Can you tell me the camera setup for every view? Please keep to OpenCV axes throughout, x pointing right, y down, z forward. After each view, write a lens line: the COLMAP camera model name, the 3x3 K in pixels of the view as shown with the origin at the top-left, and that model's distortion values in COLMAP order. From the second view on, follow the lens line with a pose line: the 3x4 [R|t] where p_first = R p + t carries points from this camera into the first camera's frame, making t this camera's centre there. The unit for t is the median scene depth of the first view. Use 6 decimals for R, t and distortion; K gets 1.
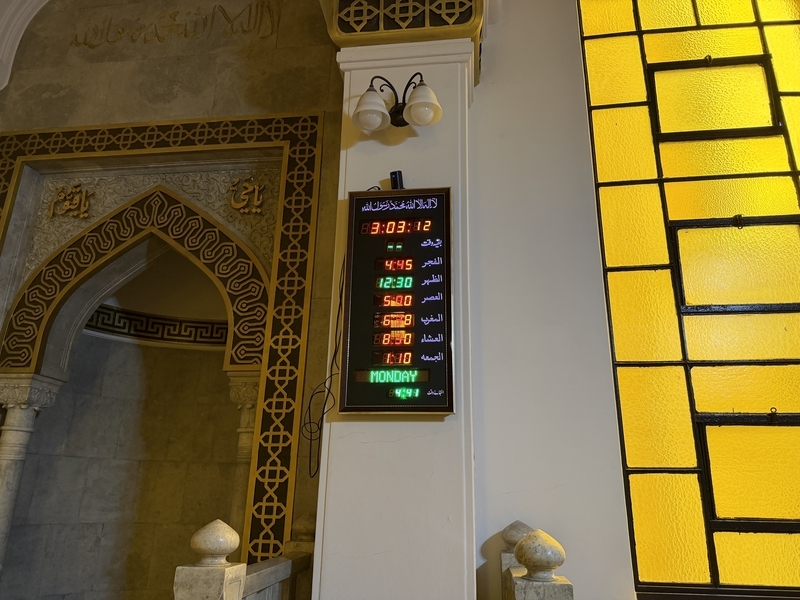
lens RADIAL K [[567.6, 0, 399.2], [0, 567.6, 299.8], [0, 0, 1]] dist [0.024111, -0.029667]
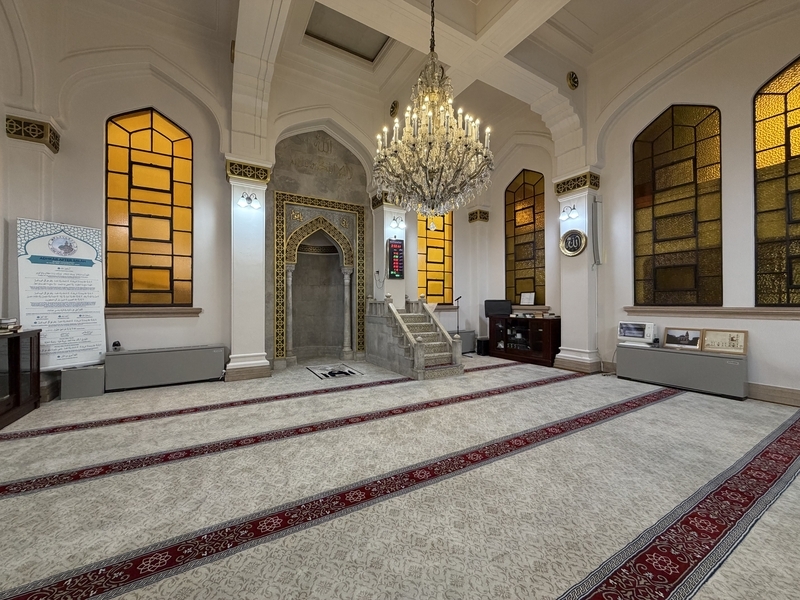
lens RADIAL K [[318.5, 0, 395.9], [0, 318.5, 299.6], [0, 0, 1]] dist [-0.001395, 0.000554]
pose [[0.793297, -0.018249, 0.608562, -1.580215], [-0.178981, 0.948394, 0.261752, -0.370818], [-0.581933, -0.316568, 0.749092, -1.268053]]
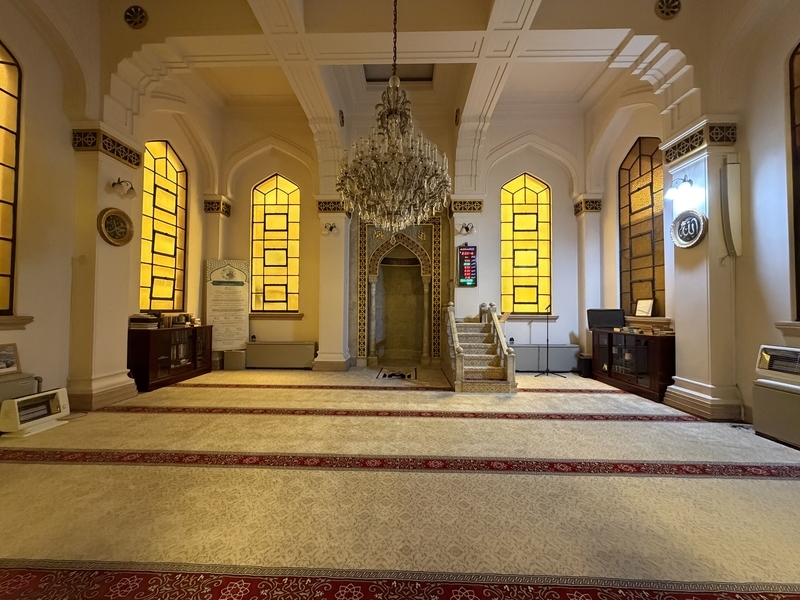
lens RADIAL K [[318.5, 0, 396.5], [0, 318.5, 298.2], [0, 0, 1]] dist [-0.001395, 0.000554]
pose [[0.995299, -0.013637, 0.095880, -0.806590], [-0.015238, 0.955652, 0.294104, -0.499951], [-0.095639, -0.294182, 0.950952, -1.649353]]
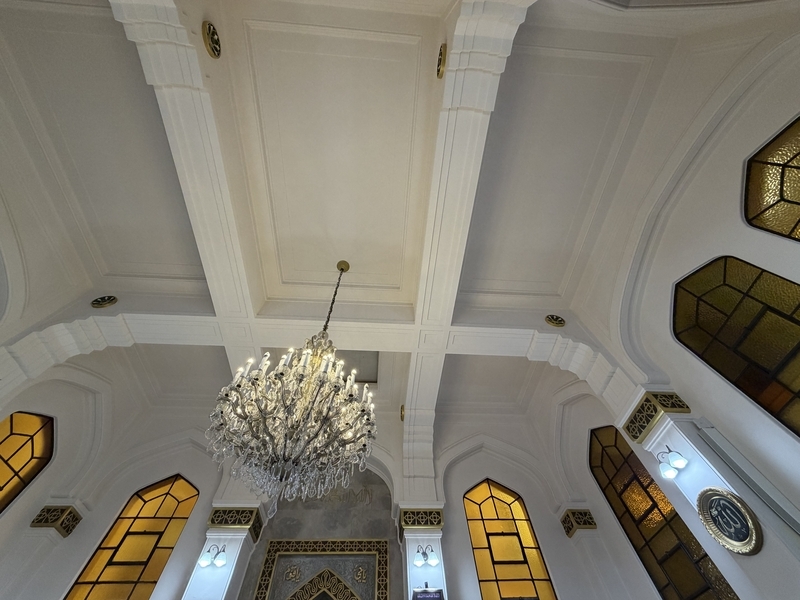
lens RADIAL K [[318.5, 0, 398.0], [0, 318.5, 301.8], [0, 0, 1]] dist [-0.001395, 0.000554]
pose [[0.980390, 0.138259, 0.140424, -0.567842], [-0.016370, 0.767253, -0.641136, -0.240341], [-0.196384, 0.626265, 0.754471, -1.251435]]
